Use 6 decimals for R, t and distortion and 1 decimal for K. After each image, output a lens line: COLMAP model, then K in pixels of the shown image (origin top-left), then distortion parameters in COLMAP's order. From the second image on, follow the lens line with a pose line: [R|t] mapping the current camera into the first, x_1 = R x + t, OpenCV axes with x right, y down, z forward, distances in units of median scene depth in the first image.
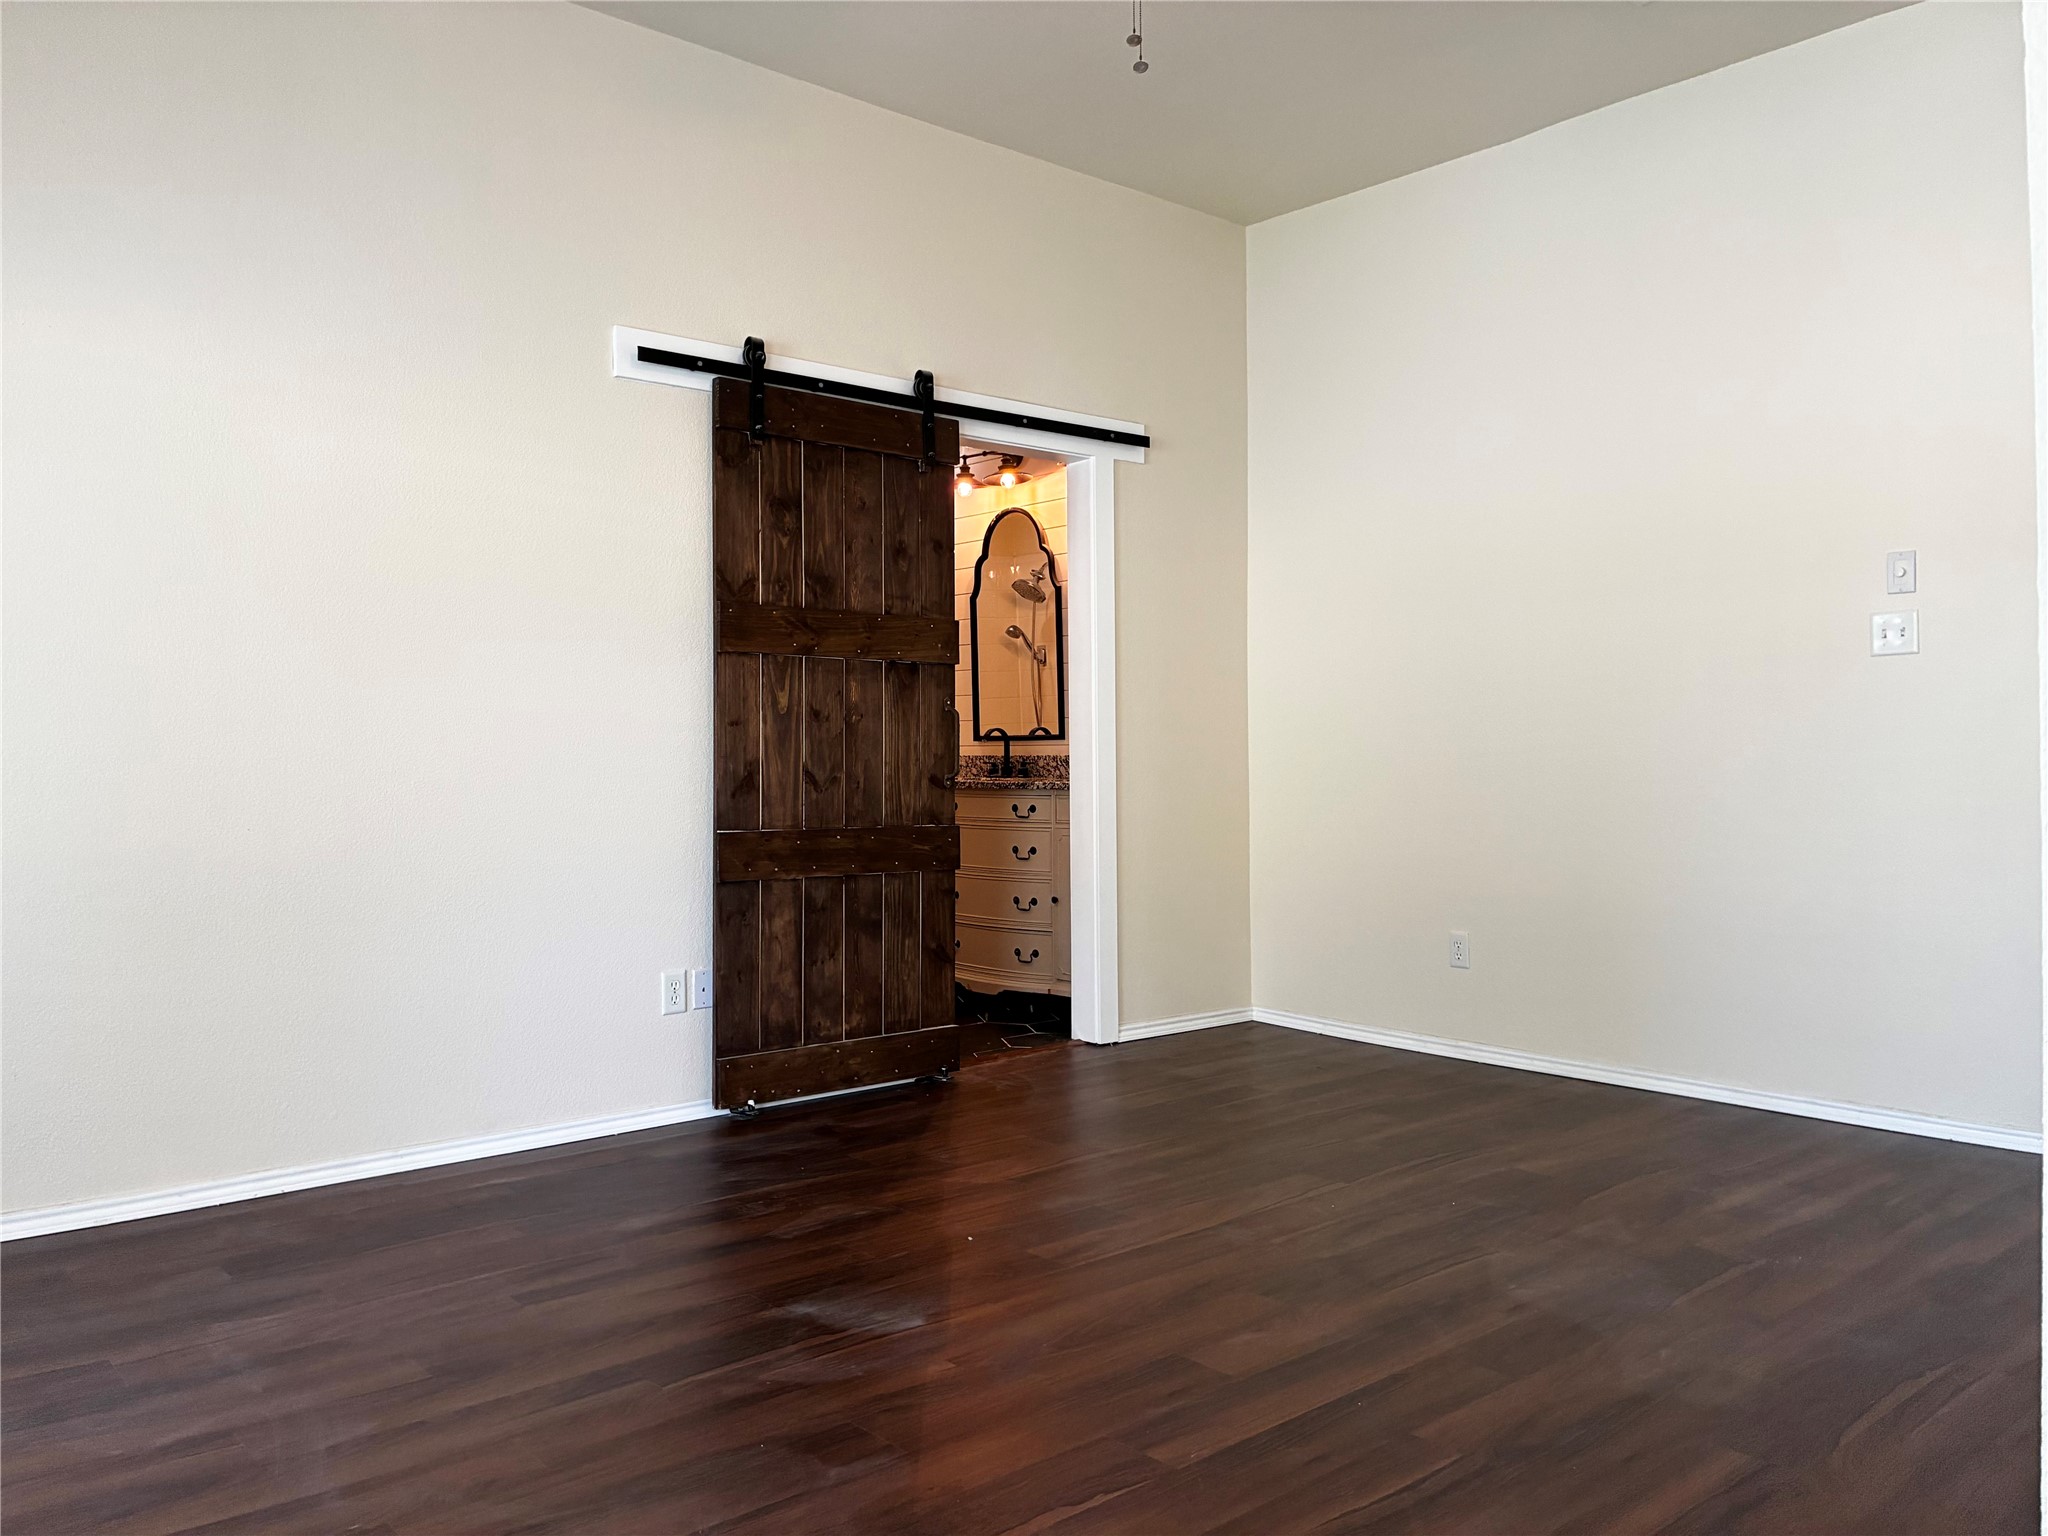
lens RADIAL K [[1551.6, 0, 1022.9], [0, 1551.6, 765.8], [0, 0, 1]] dist [0.043773, -0.048016]
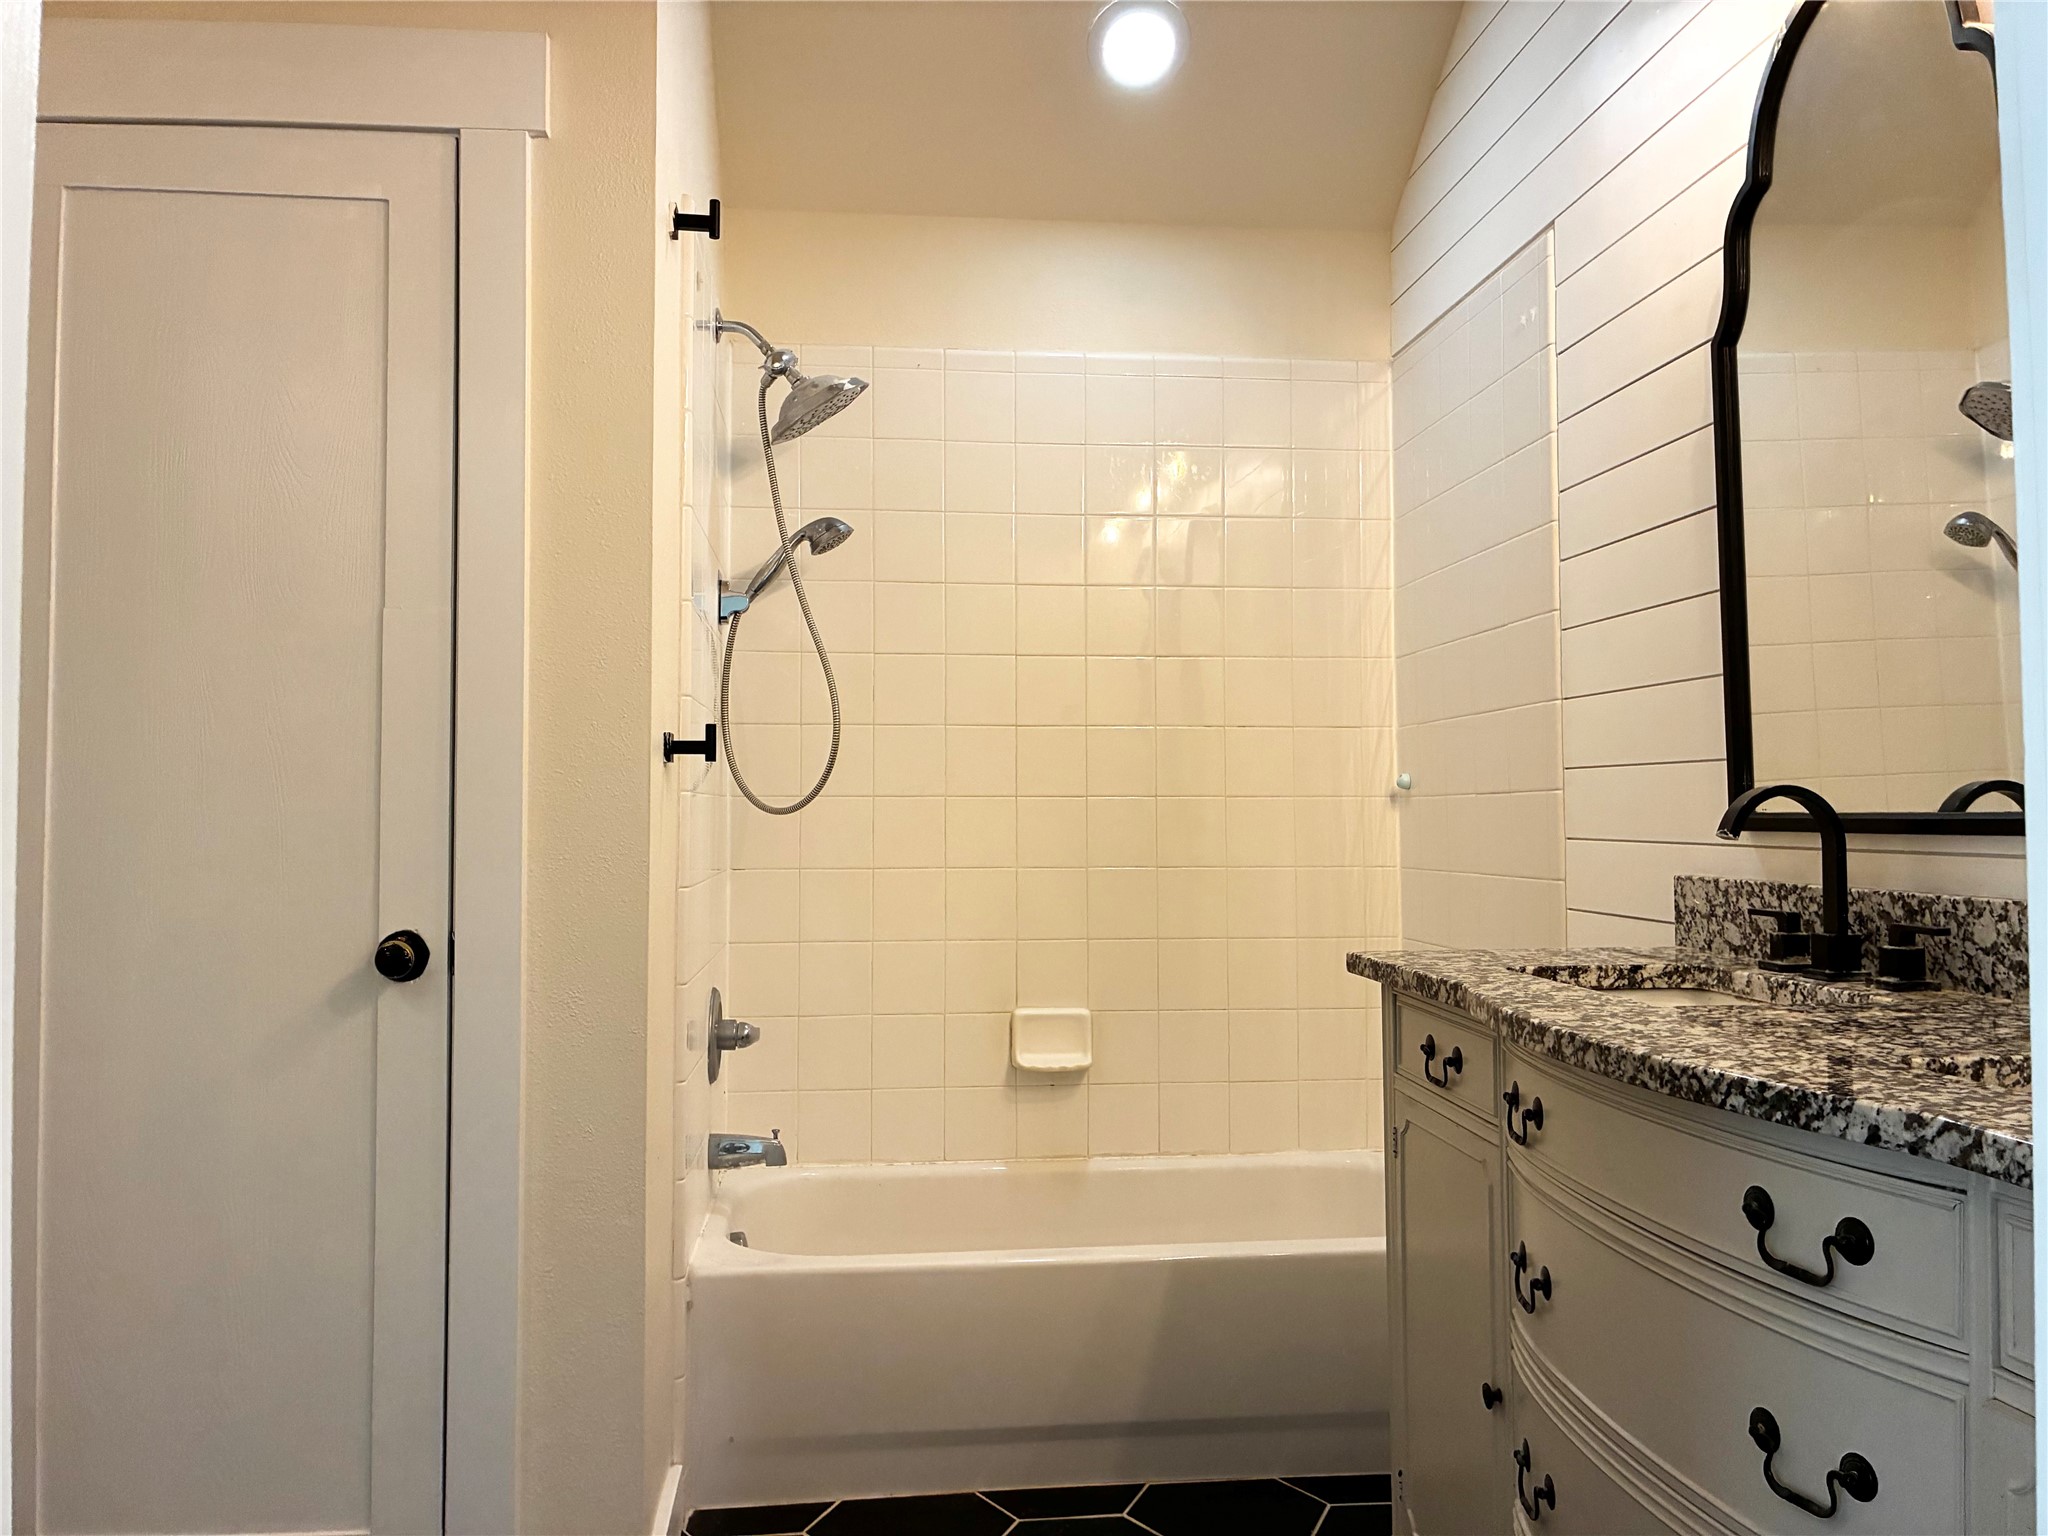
lens RADIAL K [[1551.6, 0, 1021.2], [0, 1551.6, 752.2], [0, 0, 1]] dist [0.043773, -0.048016]
pose [[0.818620, -0.021065, -0.573949, 0.027795], [-0.006704, 0.998909, -0.046223, -0.016293], [0.574296, 0.041687, 0.817586, 0.692558]]
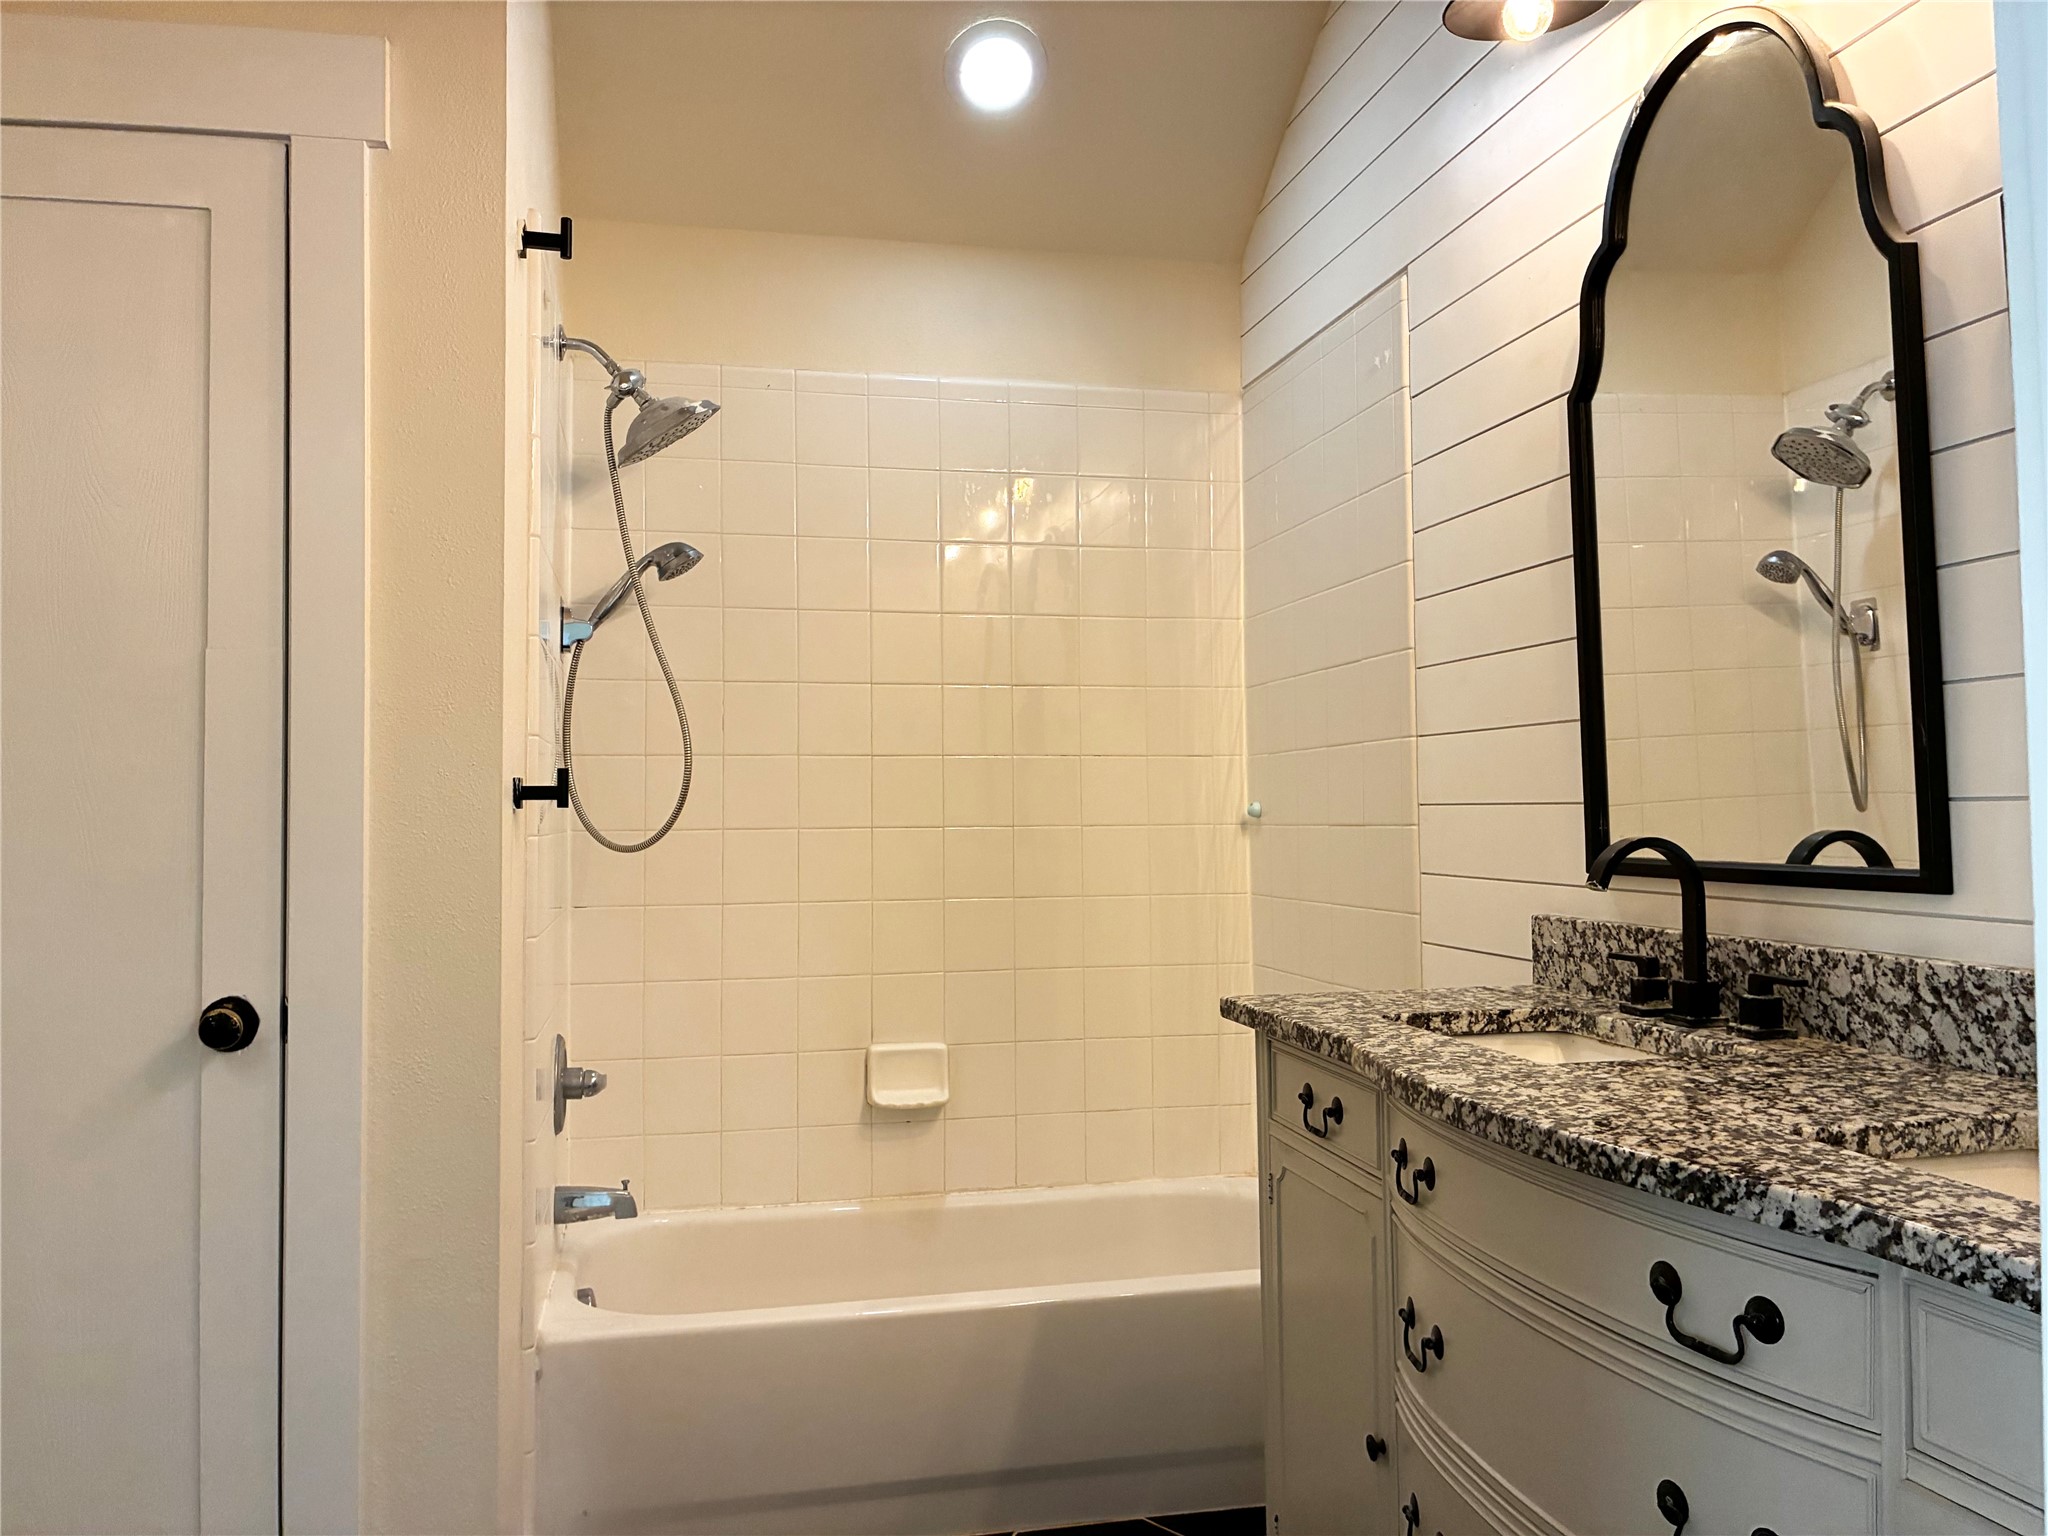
lens RADIAL K [[1551.6, 0, 1013.6], [0, 1551.6, 757.0], [0, 0, 1]] dist [0.043773, -0.048016]
pose [[0.876981, -0.020860, -0.480071, 0.015987], [-0.000033, 0.999055, -0.043471, -0.025431], [0.480524, 0.038140, 0.876152, 0.691824]]
